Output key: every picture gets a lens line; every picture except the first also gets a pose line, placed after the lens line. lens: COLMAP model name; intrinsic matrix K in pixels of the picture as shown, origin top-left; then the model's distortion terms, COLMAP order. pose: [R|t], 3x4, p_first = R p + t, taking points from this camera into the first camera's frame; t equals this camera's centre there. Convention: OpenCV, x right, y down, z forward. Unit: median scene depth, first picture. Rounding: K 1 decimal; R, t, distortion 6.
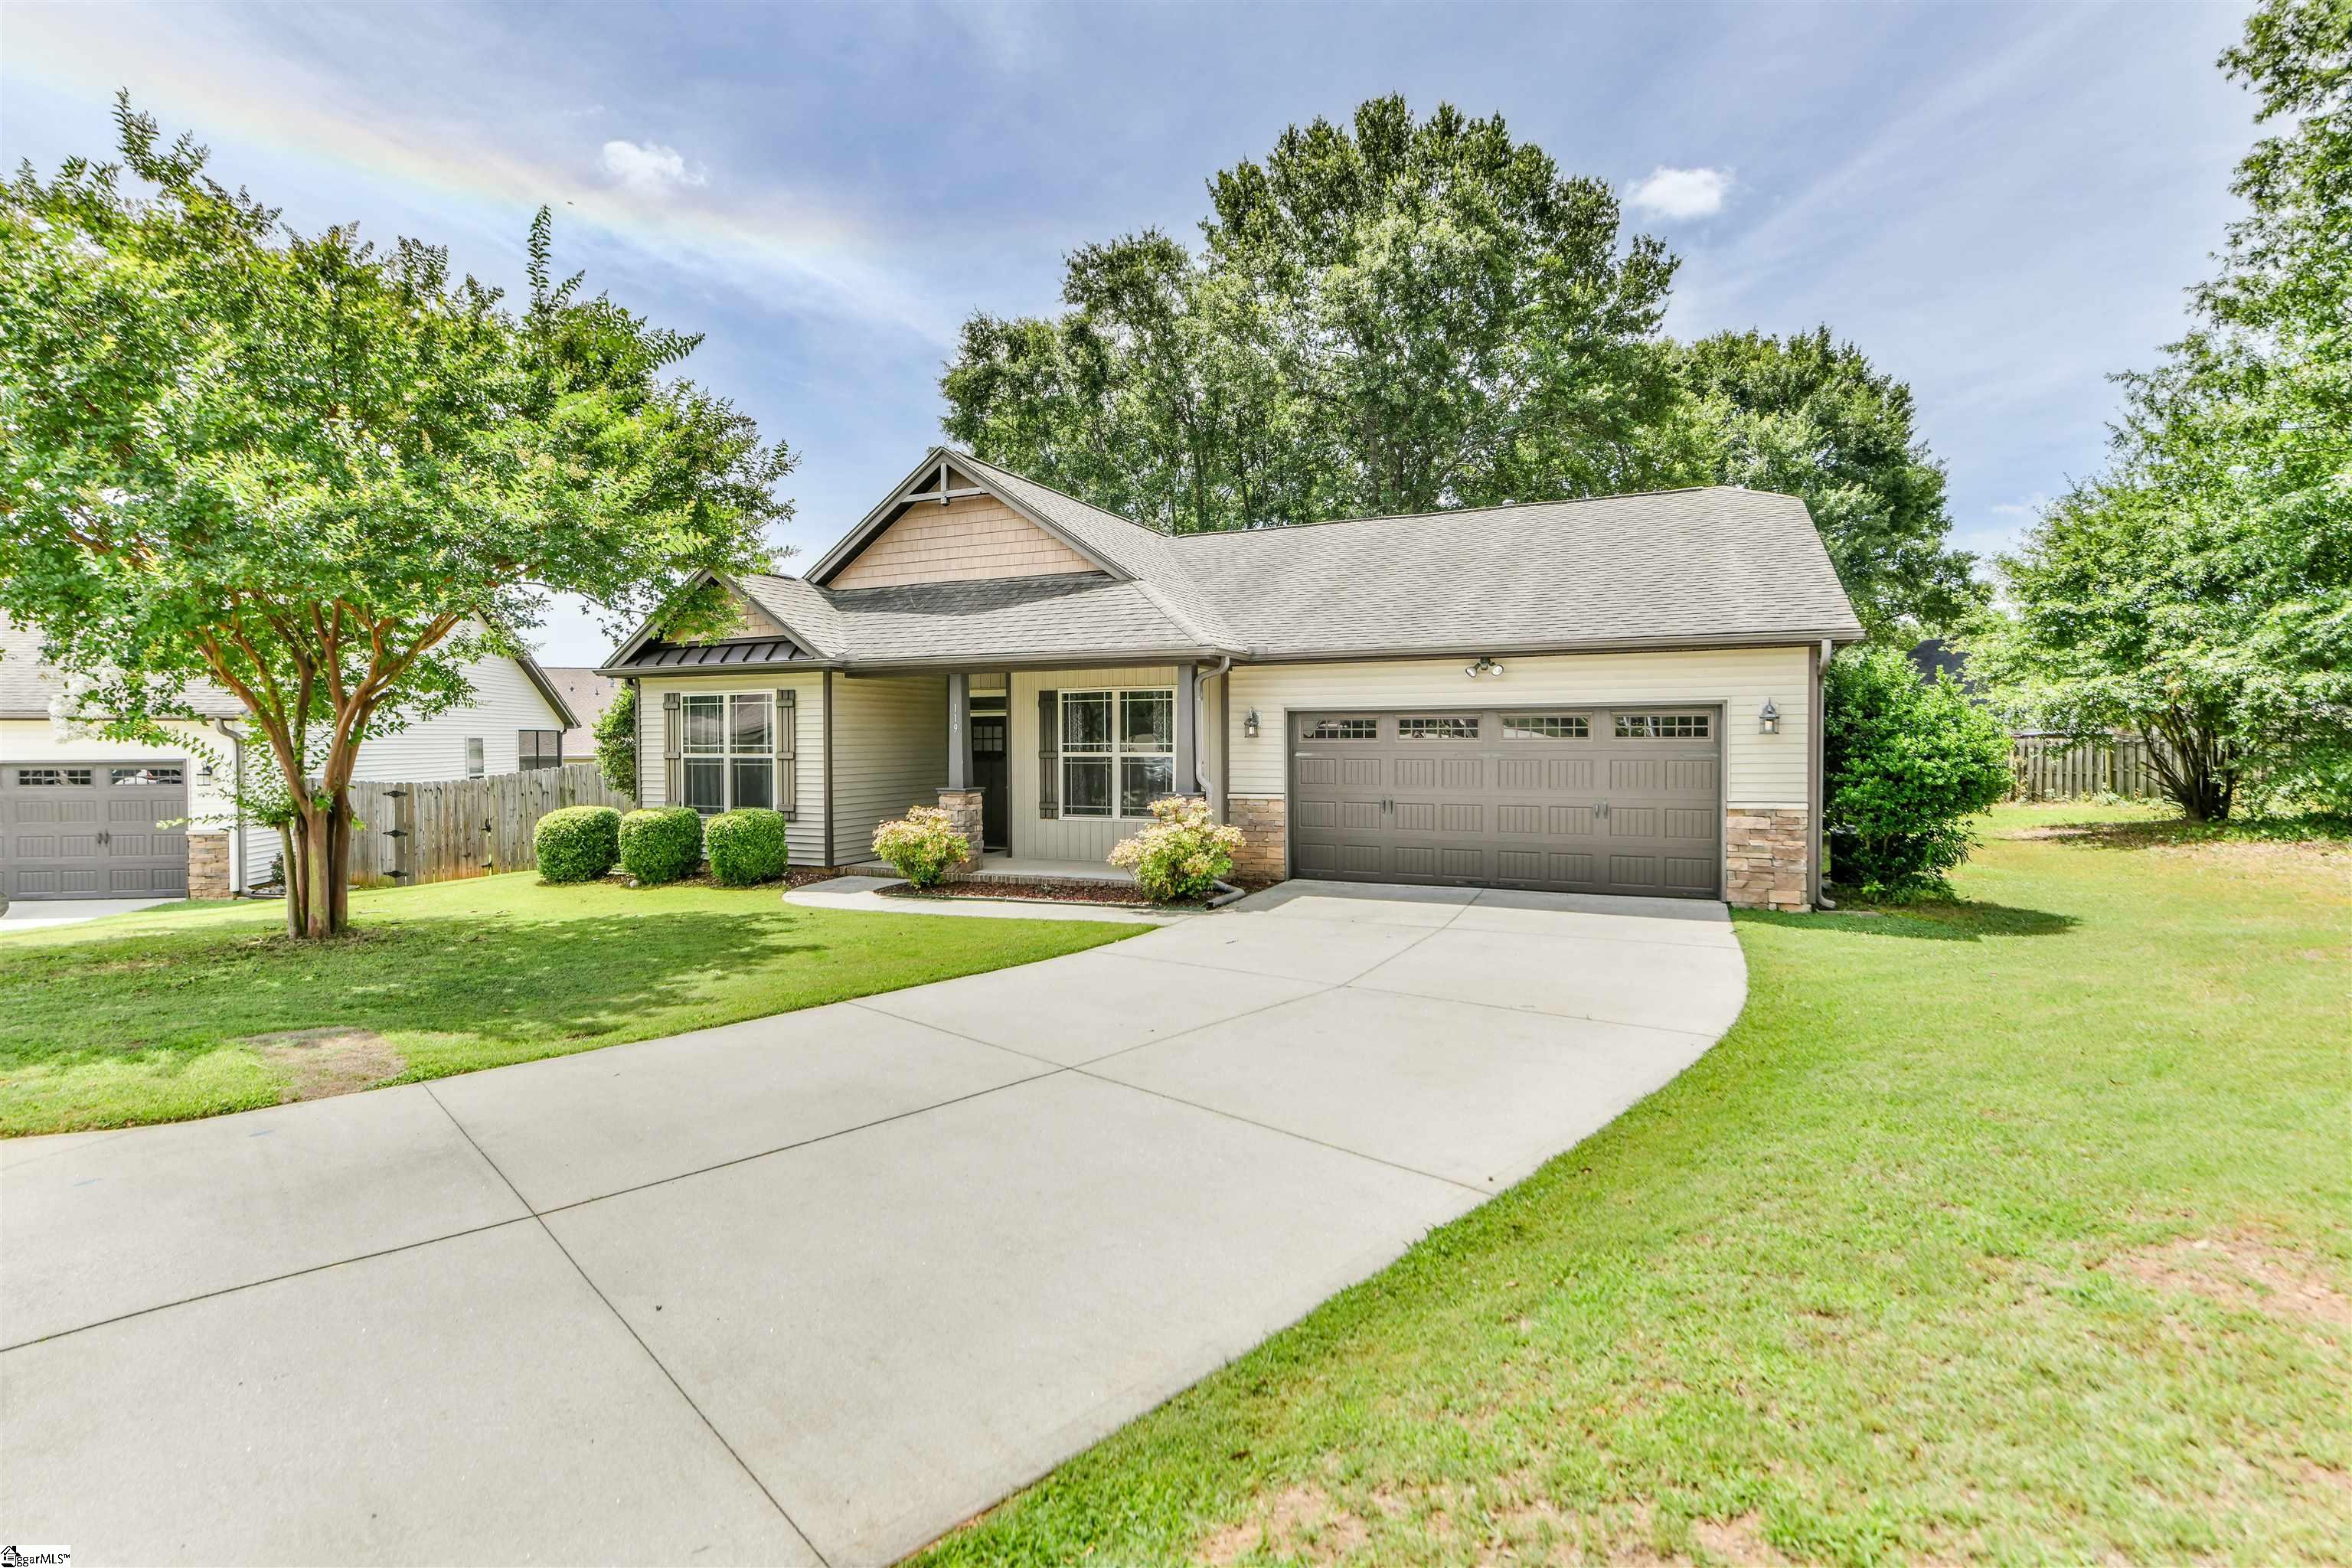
lens RADIAL K [[1129.1, 0, 1171.5], [0, 1129.1, 784.5], [0, 0, 1]] dist [0.002703, 0.000263]
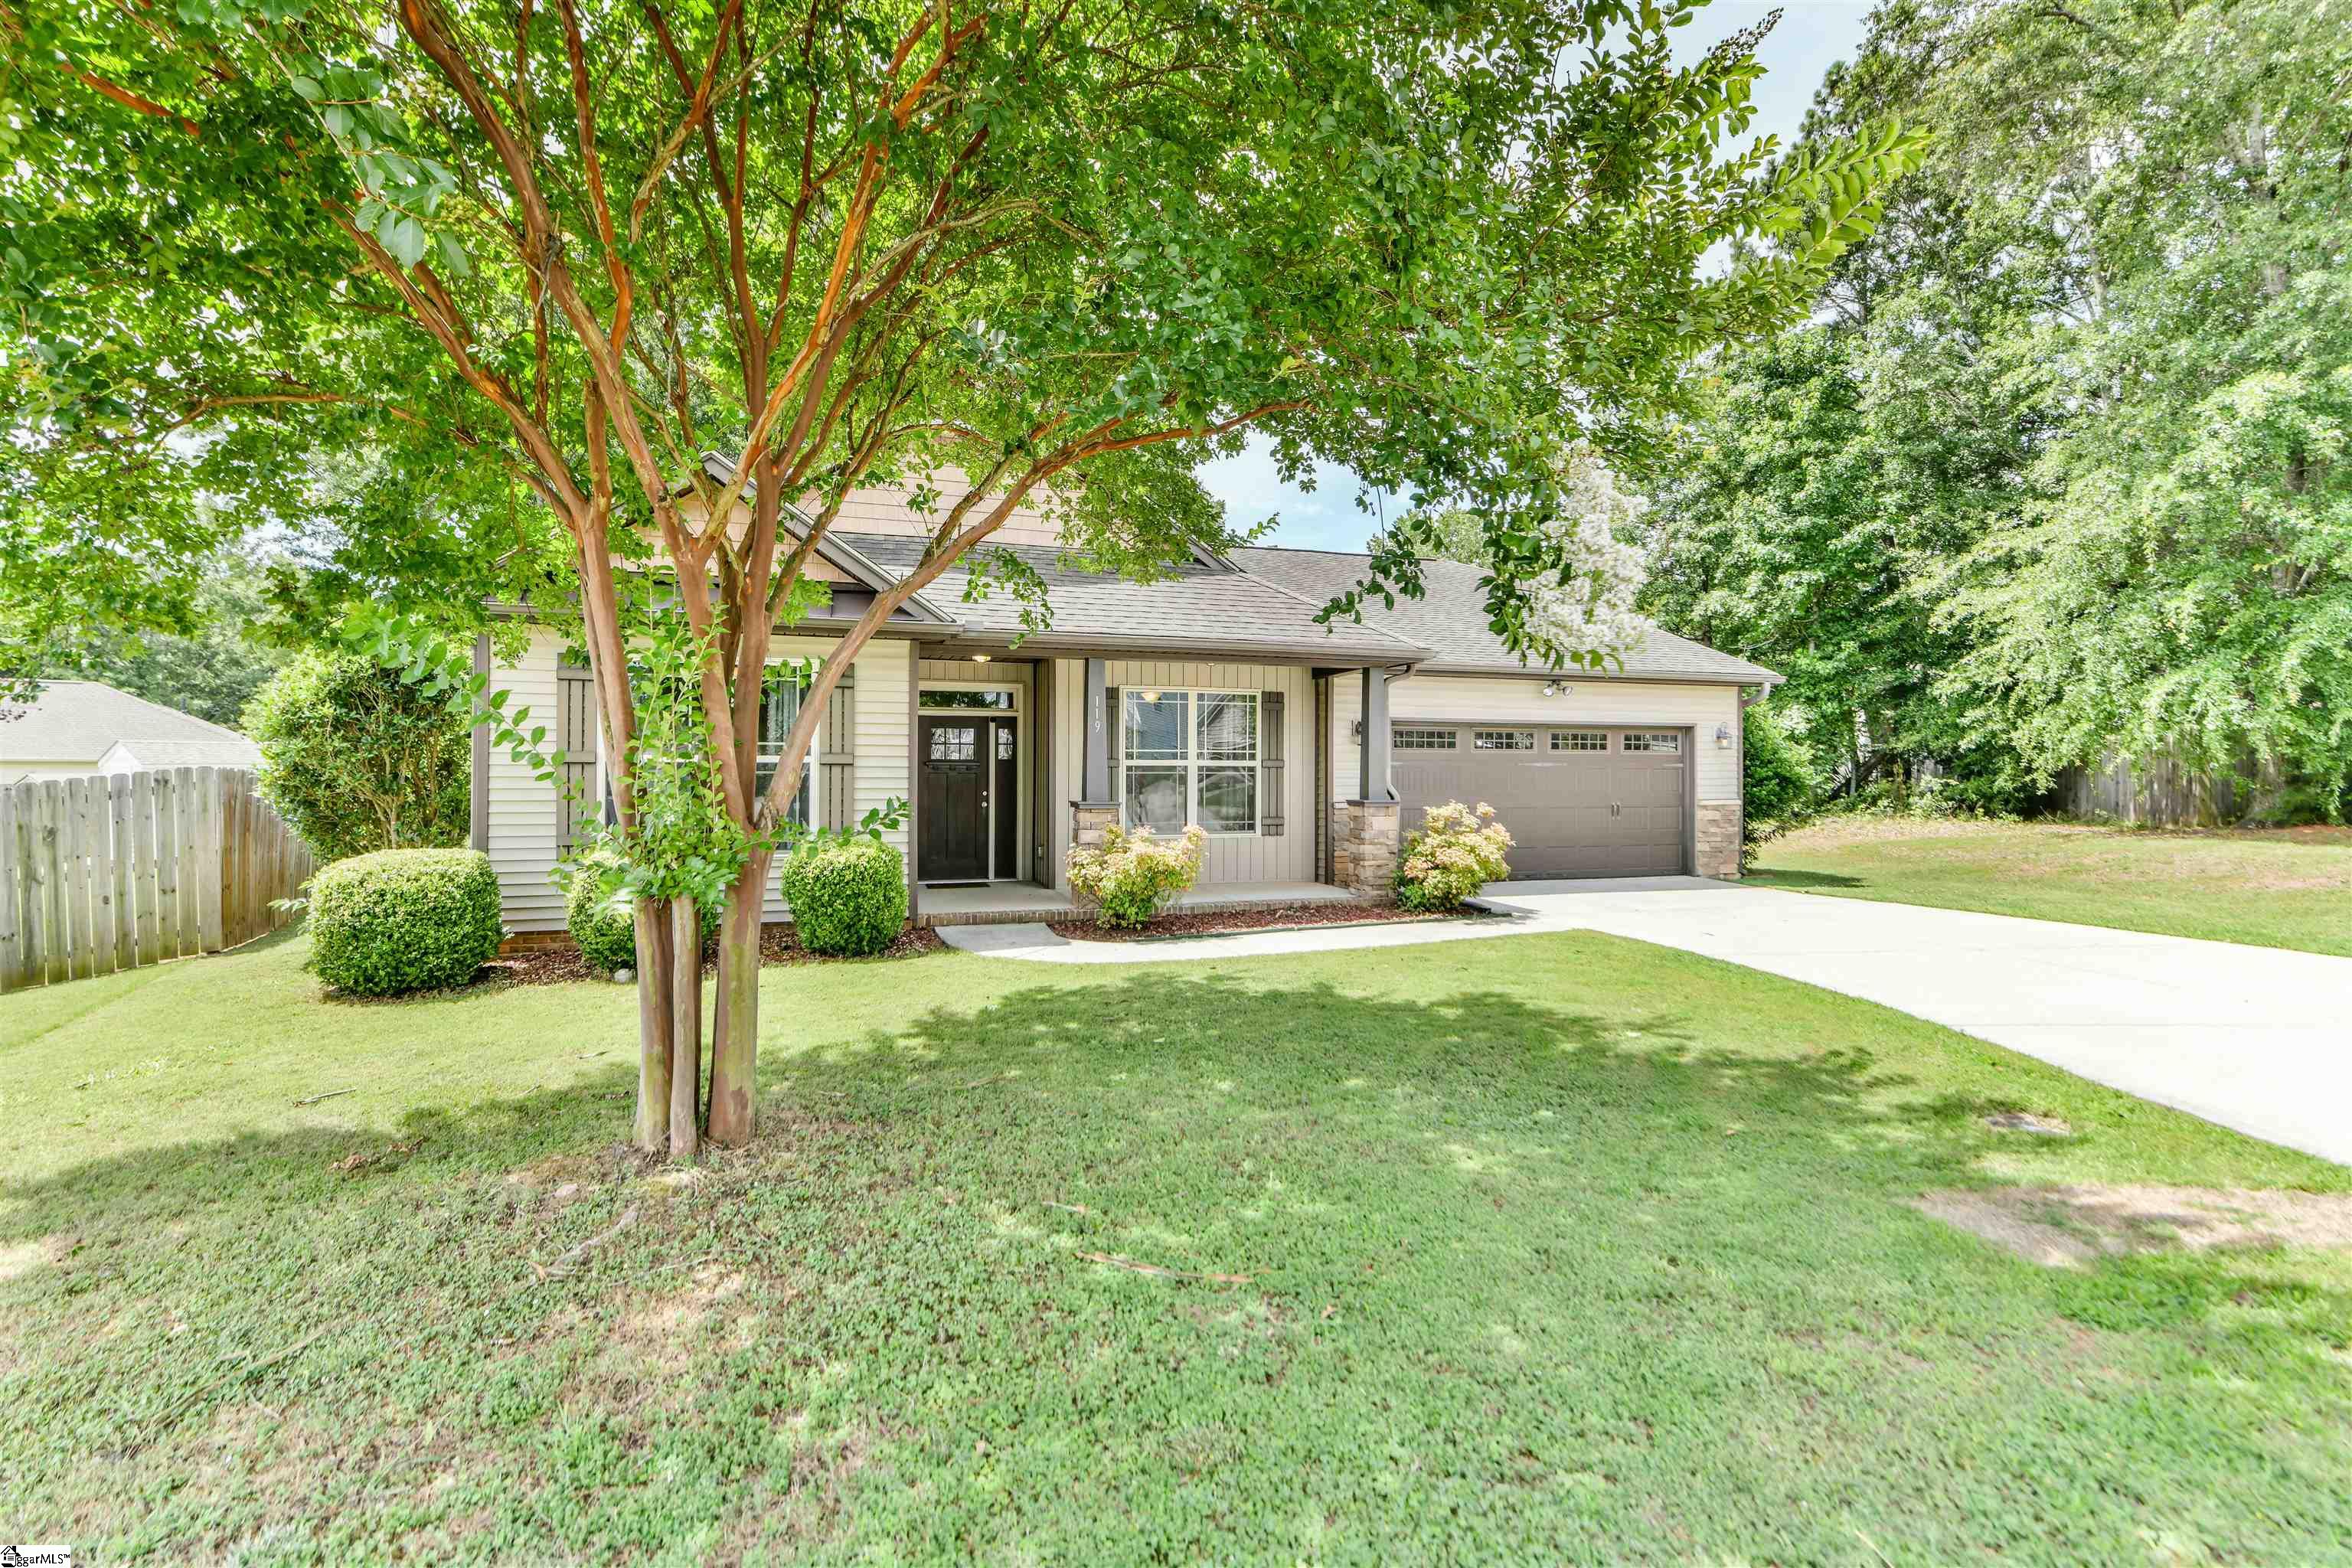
lens RADIAL K [[1039.4, 0, 1176.0], [0, 1039.4, 784.0], [0, 0, 1]] dist [0.003254, -0.000782]
pose [[0.732593, -0.003126, 0.680659, -0.633544], [0.019231, 0.999685, -0.016107, 0.003453], [-0.680395, 0.024889, 0.732423, 0.416491]]
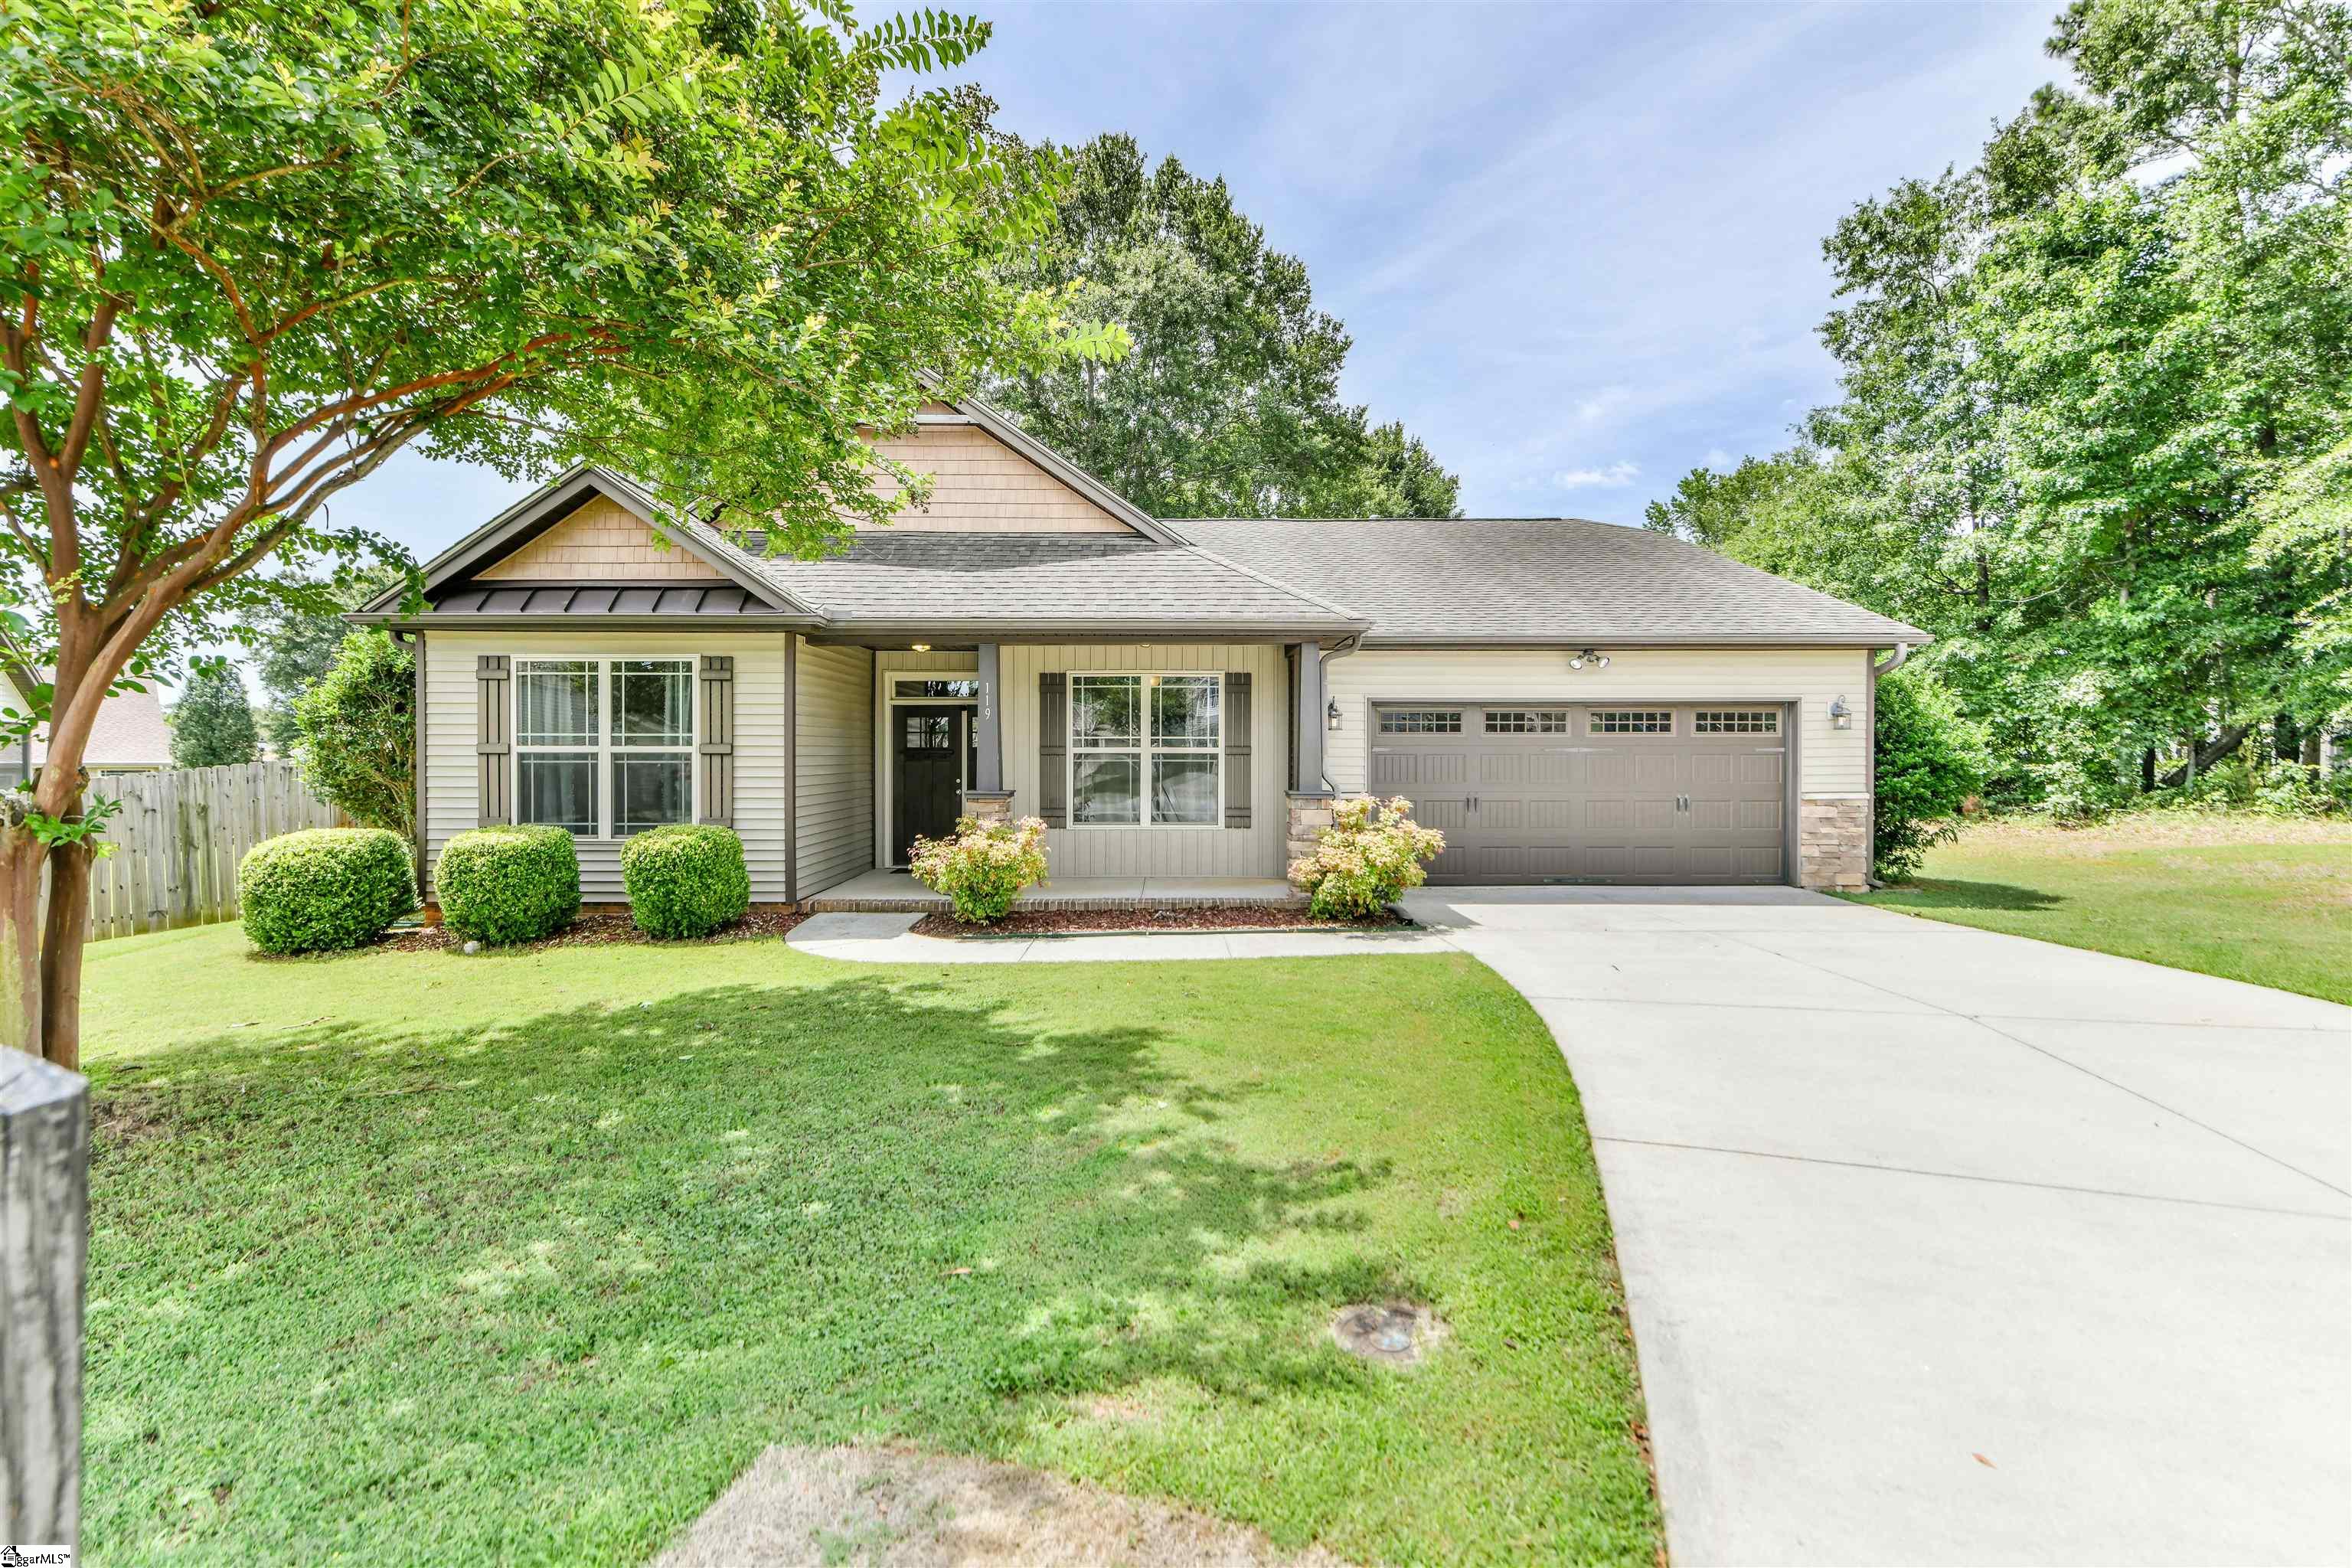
lens RADIAL K [[986.2, 0, 1176.0], [0, 986.2, 784.0], [0, 0, 1]] dist [0.011987, -0.005357]
pose [[0.903772, -0.009437, 0.427911, -0.356331], [0.012460, 0.999913, -0.004266, 0.002795], [-0.427834, 0.009187, 0.903811, 0.324528]]
